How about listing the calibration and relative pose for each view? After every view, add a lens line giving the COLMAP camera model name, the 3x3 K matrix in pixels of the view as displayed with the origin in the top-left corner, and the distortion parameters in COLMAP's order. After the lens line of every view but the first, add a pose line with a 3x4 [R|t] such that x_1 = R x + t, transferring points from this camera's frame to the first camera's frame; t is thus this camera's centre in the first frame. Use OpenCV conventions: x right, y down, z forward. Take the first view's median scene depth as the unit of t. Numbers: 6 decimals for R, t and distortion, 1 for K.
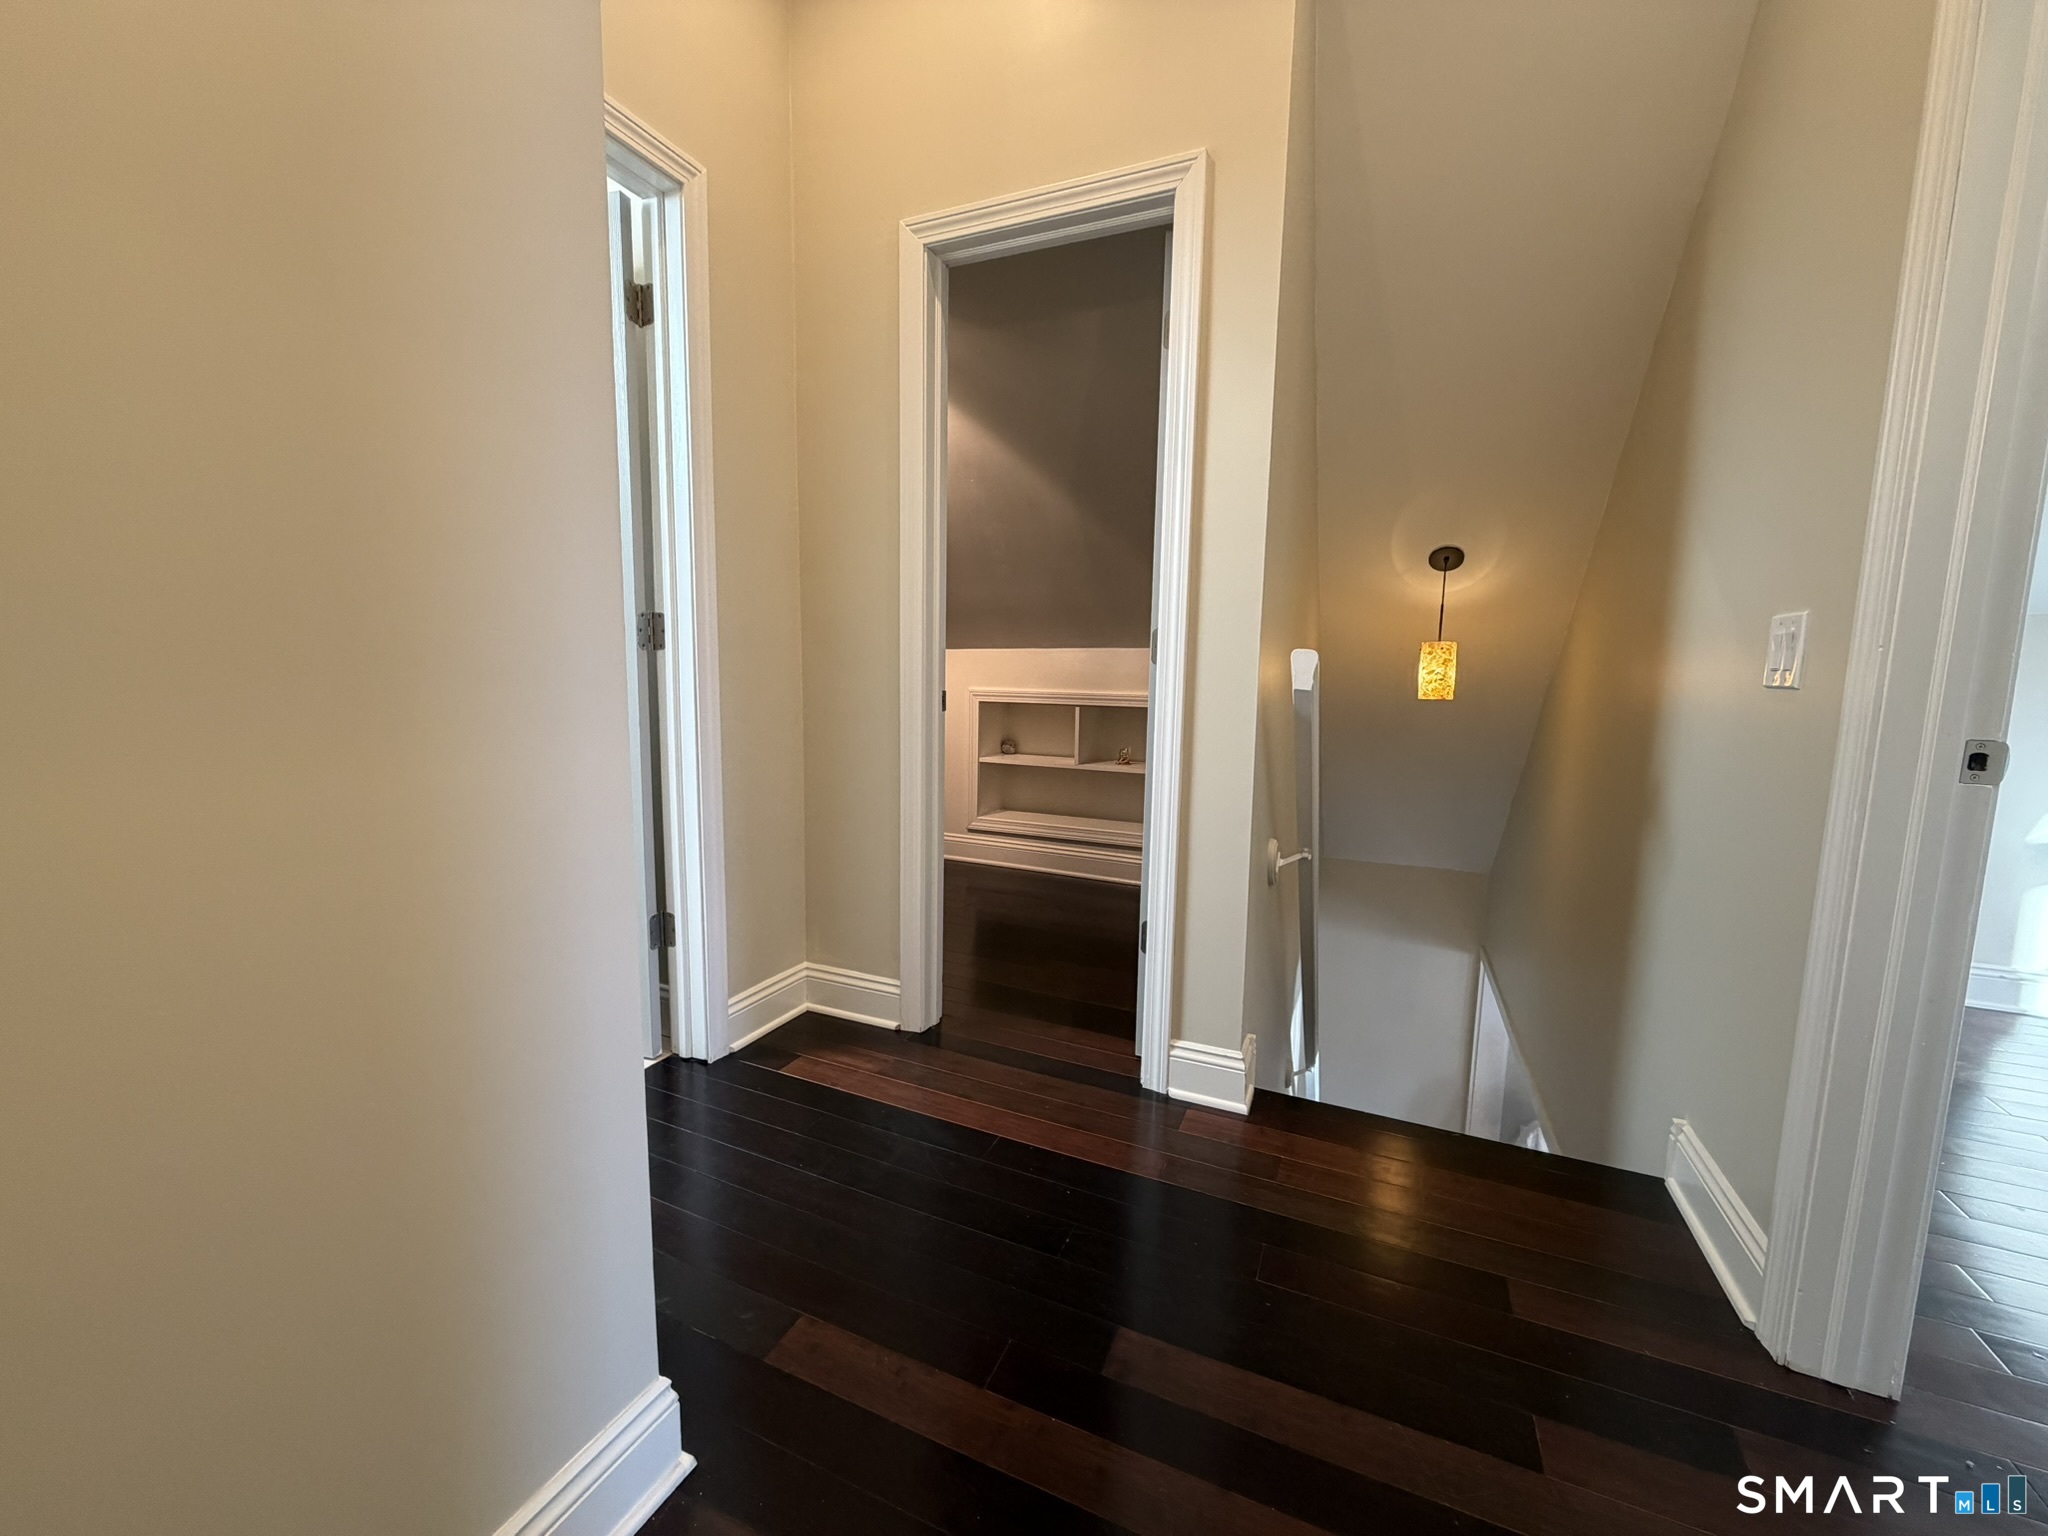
lens RADIAL K [[818.0, 0, 1014.5], [0, 818.0, 767.8], [0, 0, 1]] dist [-0.000447, -0.000045]
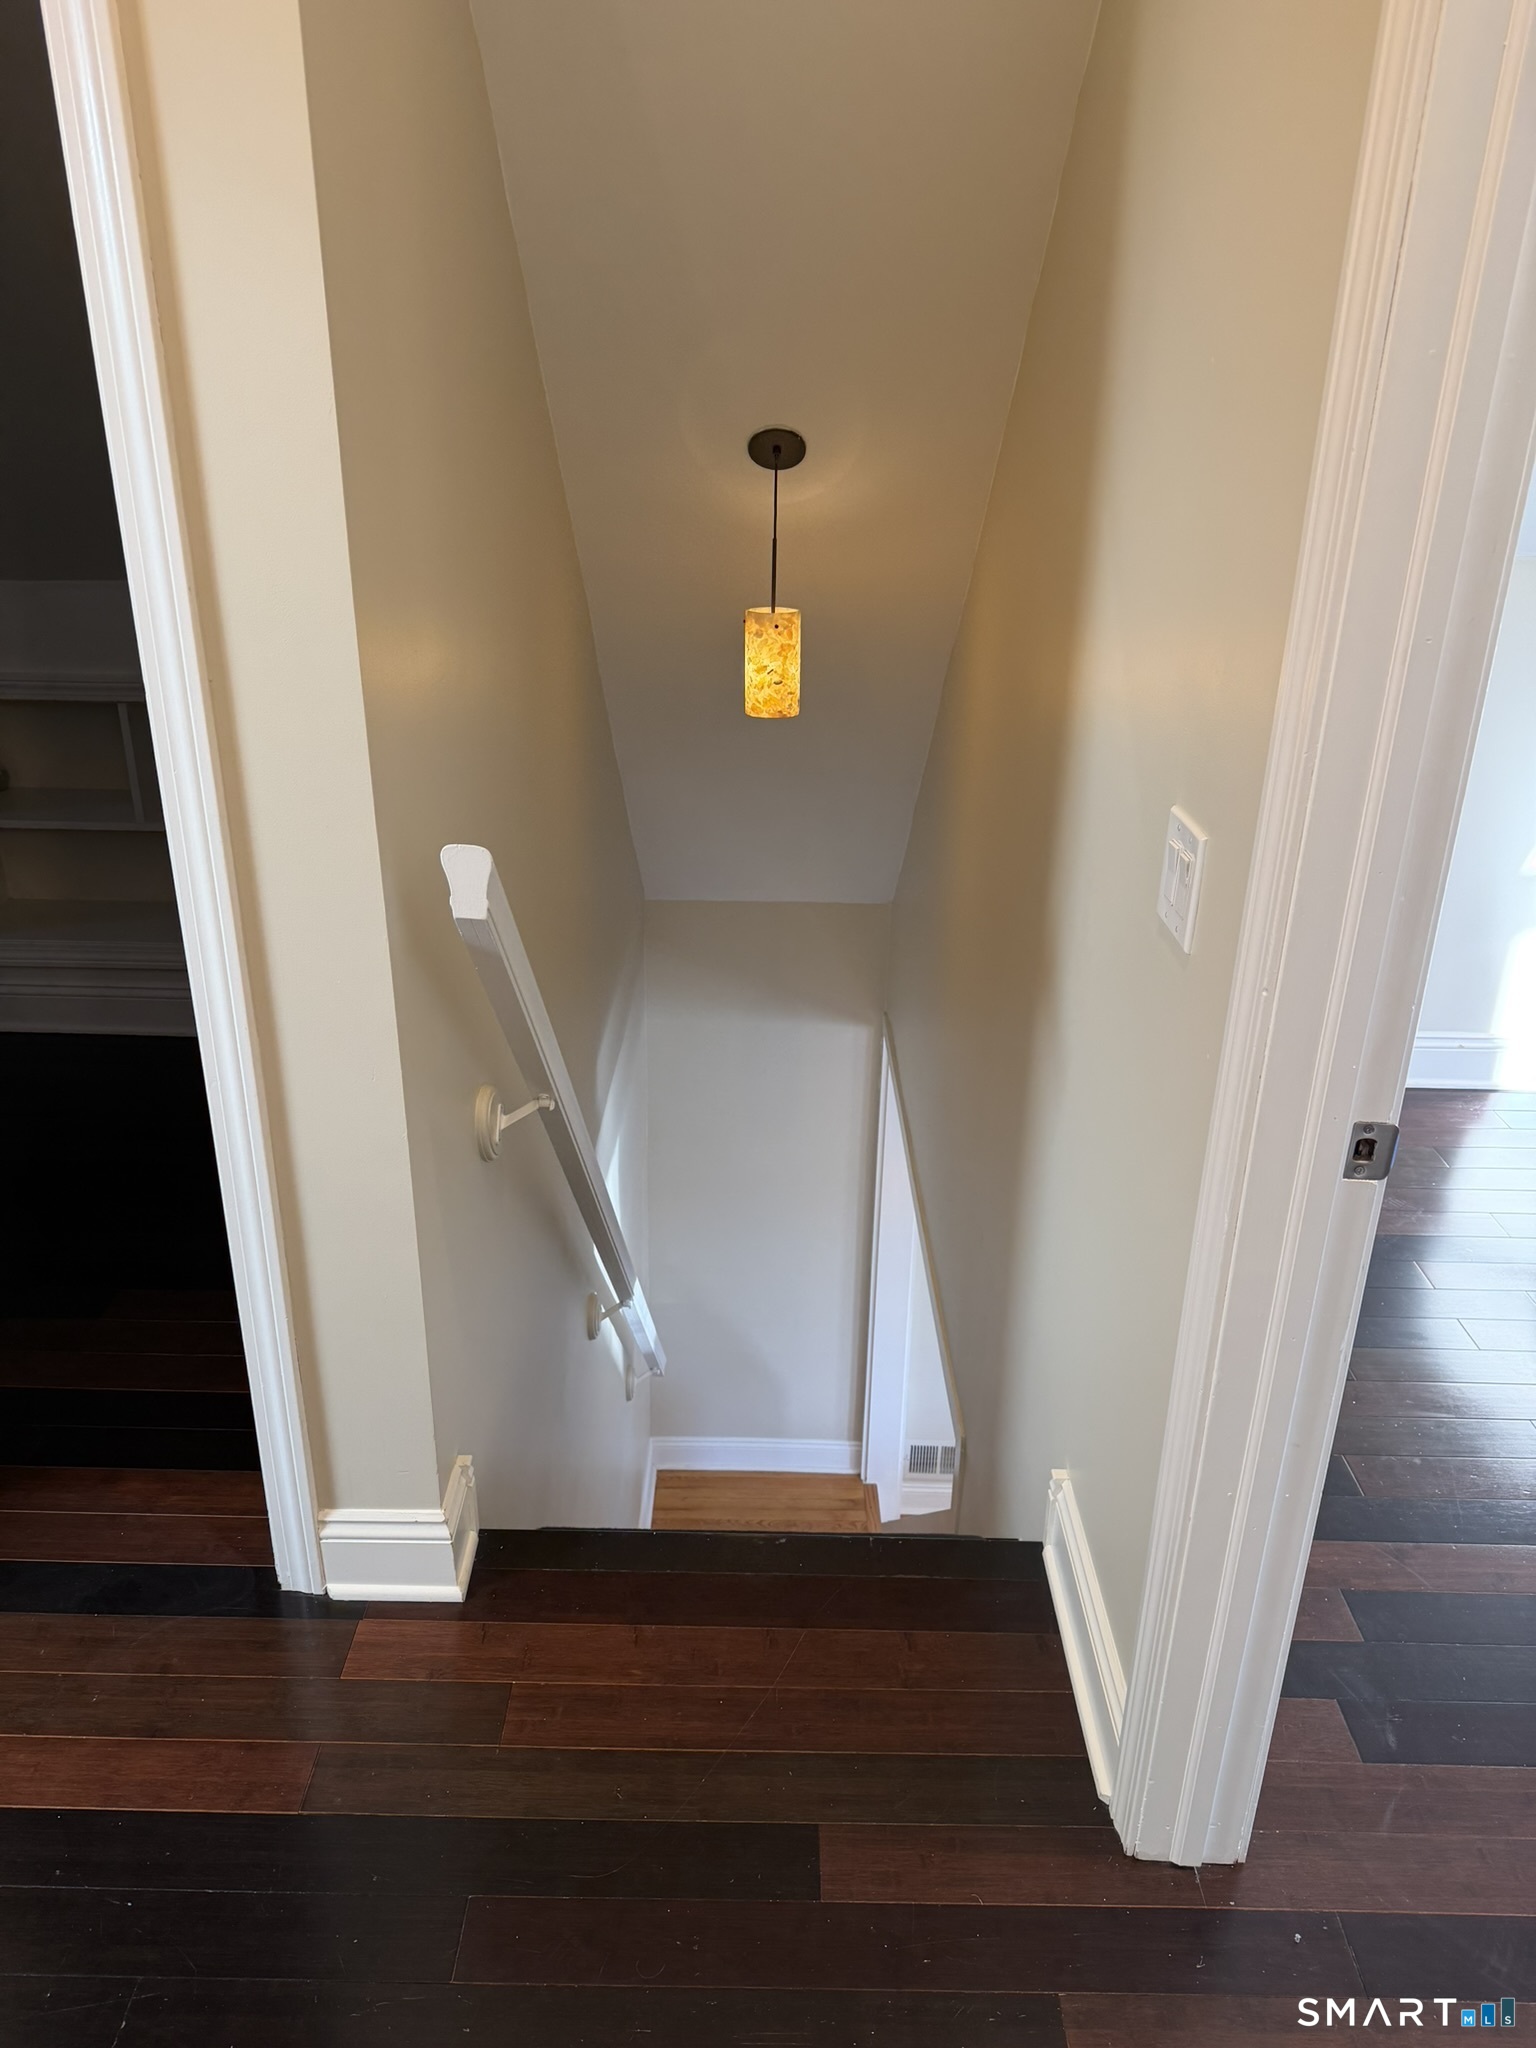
lens RADIAL K [[1412.3, 0, 768.0], [0, 1412.3, 1024.0], [0, 0, 1]] dist [0.074604, -0.110198]
pose [[0.913077, -0.154417, 0.377421, 0.154198], [0.045263, 0.958190, 0.282529, -0.248769], [-0.405268, -0.240888, 0.881890, 0.093508]]
